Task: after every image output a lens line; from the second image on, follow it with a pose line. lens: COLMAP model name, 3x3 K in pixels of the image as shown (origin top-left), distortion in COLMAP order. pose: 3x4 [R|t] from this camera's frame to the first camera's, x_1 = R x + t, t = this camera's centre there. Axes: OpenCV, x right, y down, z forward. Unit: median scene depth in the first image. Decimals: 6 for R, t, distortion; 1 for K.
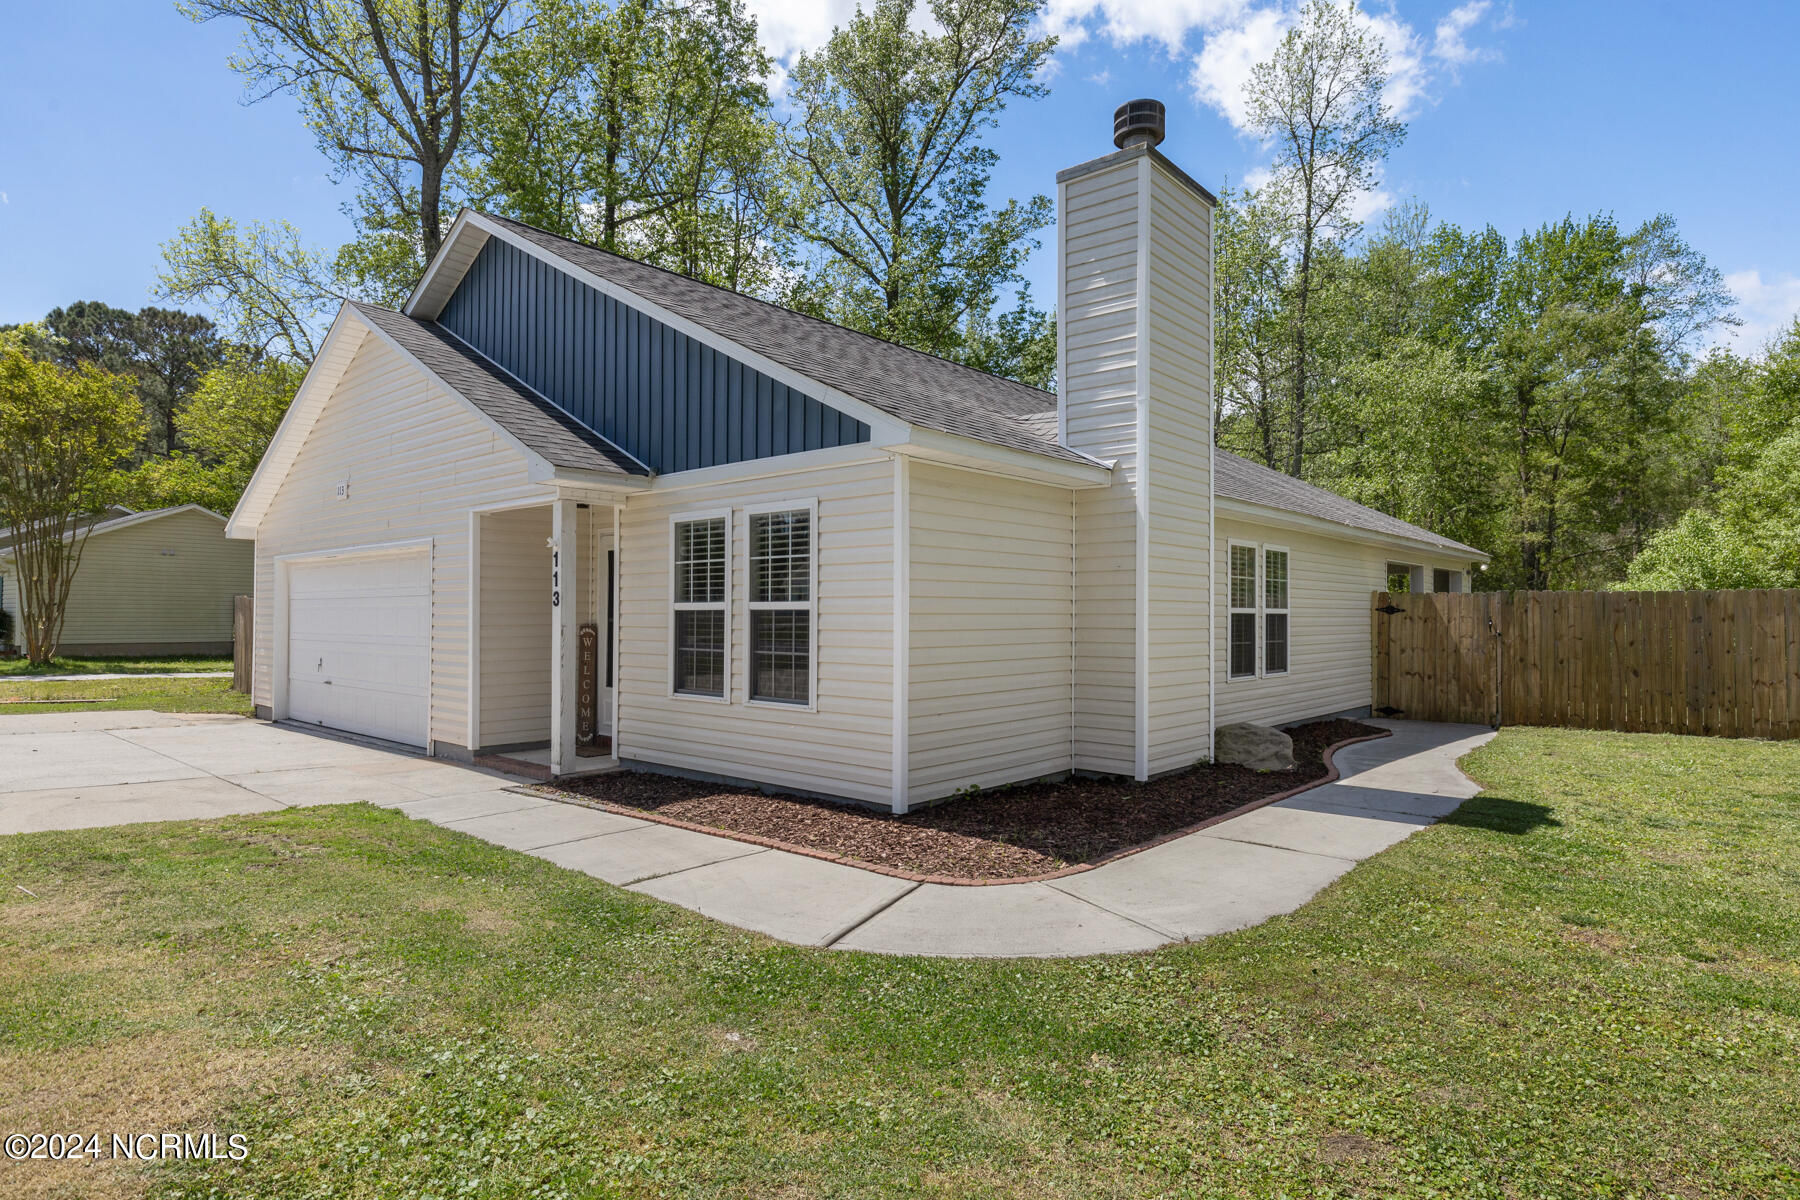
lens RADIAL K [[991.1, 0, 913.0], [0, 991.1, 588.7], [0, 0, 1]] dist [0.018574, -0.002502]
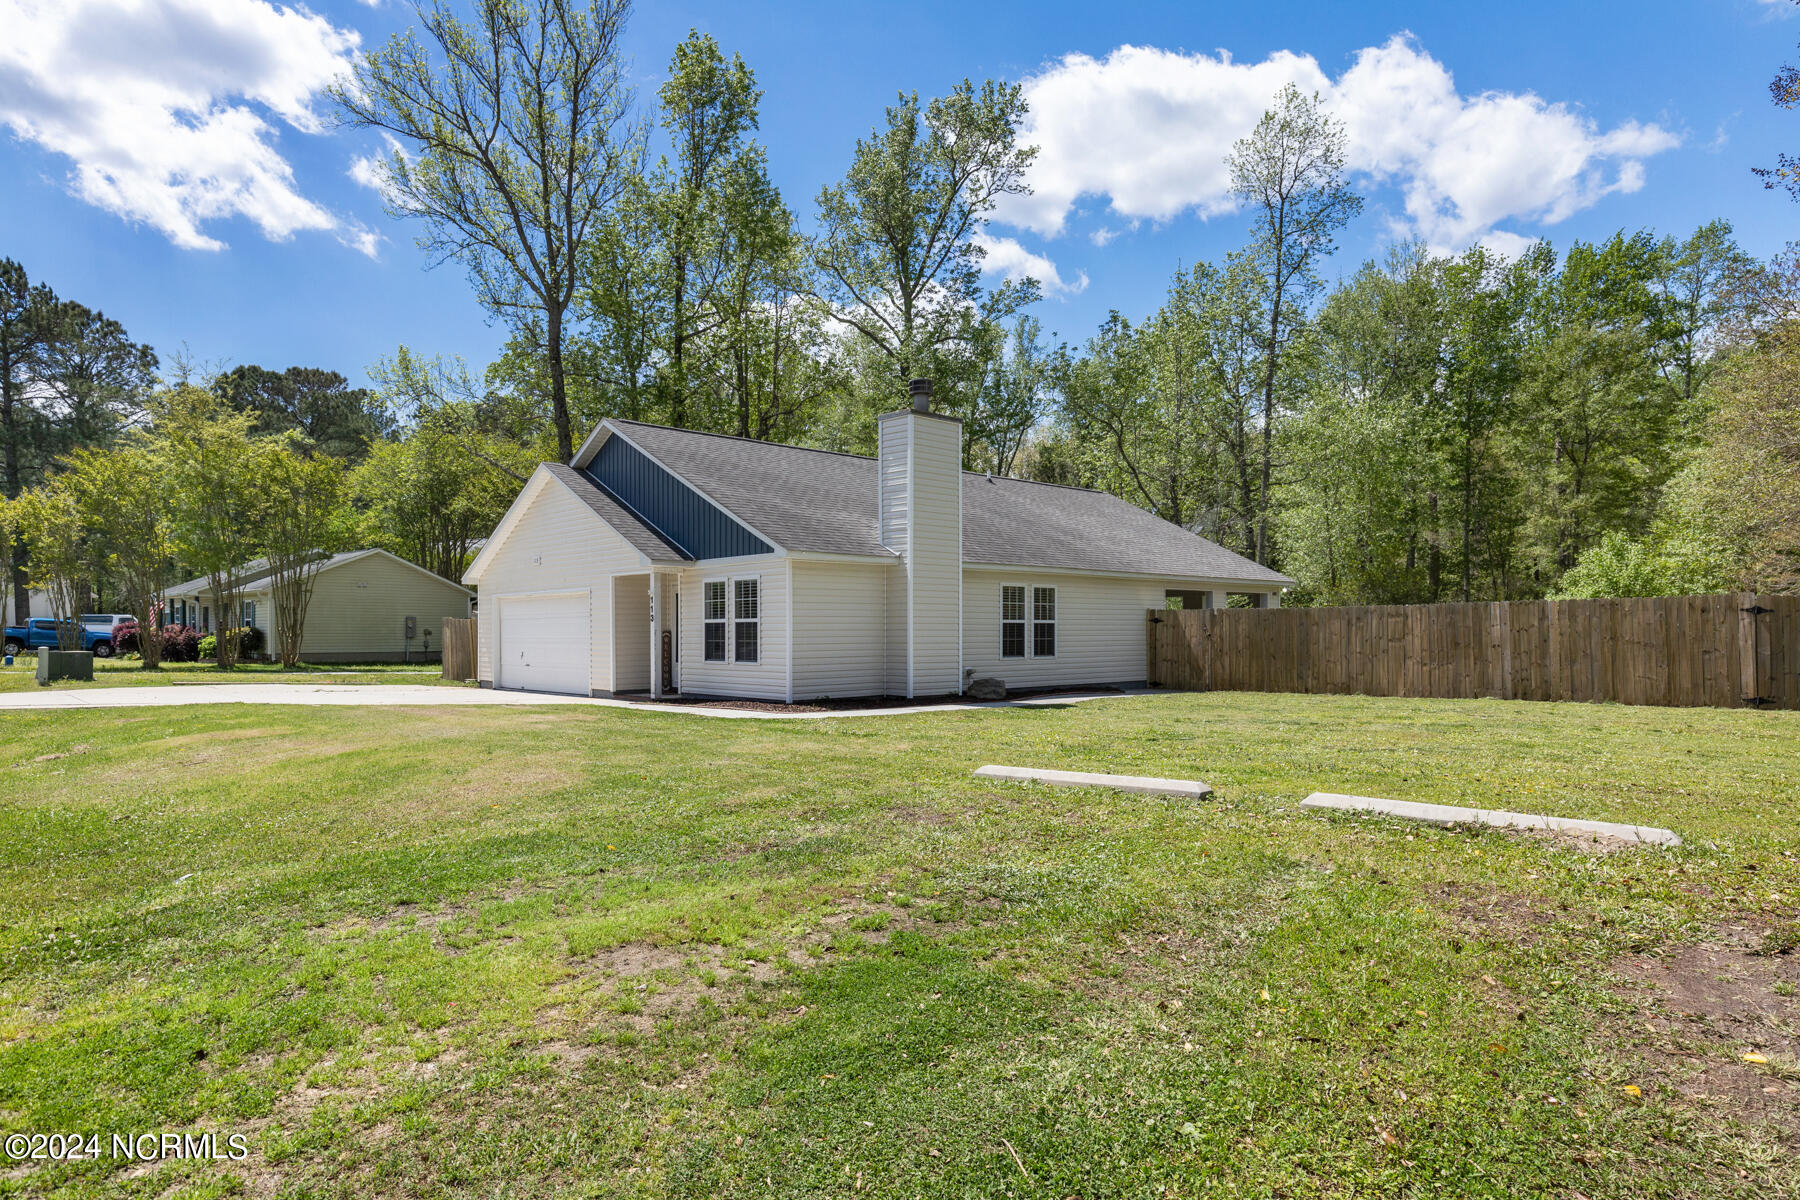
lens RADIAL K [[1066.7, 0, 902.2], [0, 1066.7, 641.5], [0, 0, 1]] dist [-0.005601, 0.001031]
pose [[0.995194, -0.005510, -0.097773, 0.300067], [0.008948, 0.999356, 0.034754, -0.010643], [0.097518, -0.035461, 0.994602, -0.920254]]
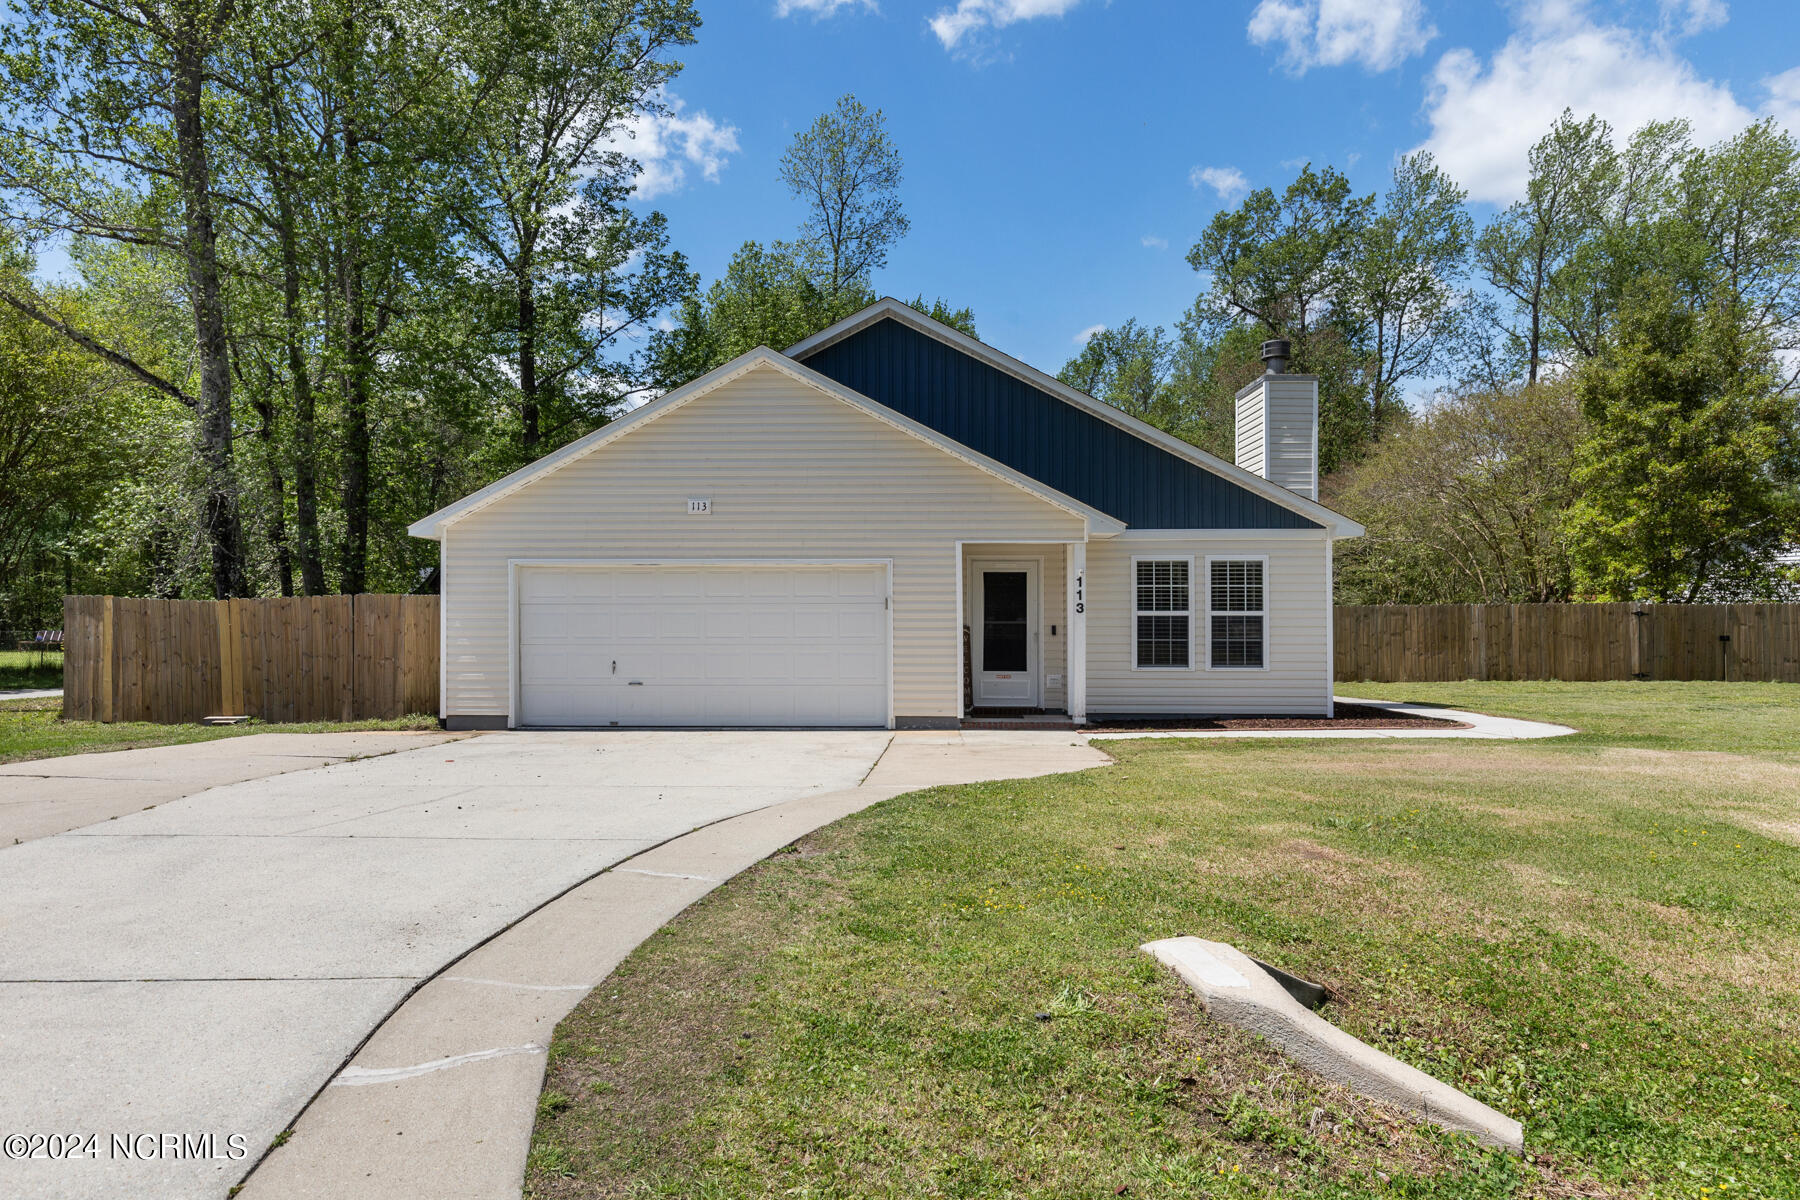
lens RADIAL K [[1066.7, 0, 902.8], [0, 1066.7, 613.0], [0, 0, 1]] dist [-0.005601, 0.001031]
pose [[0.770121, 0.002860, 0.637891, -1.164525], [-0.015835, 0.999768, 0.014635, -0.001430], [-0.637701, -0.021371, 0.769987, -0.060167]]
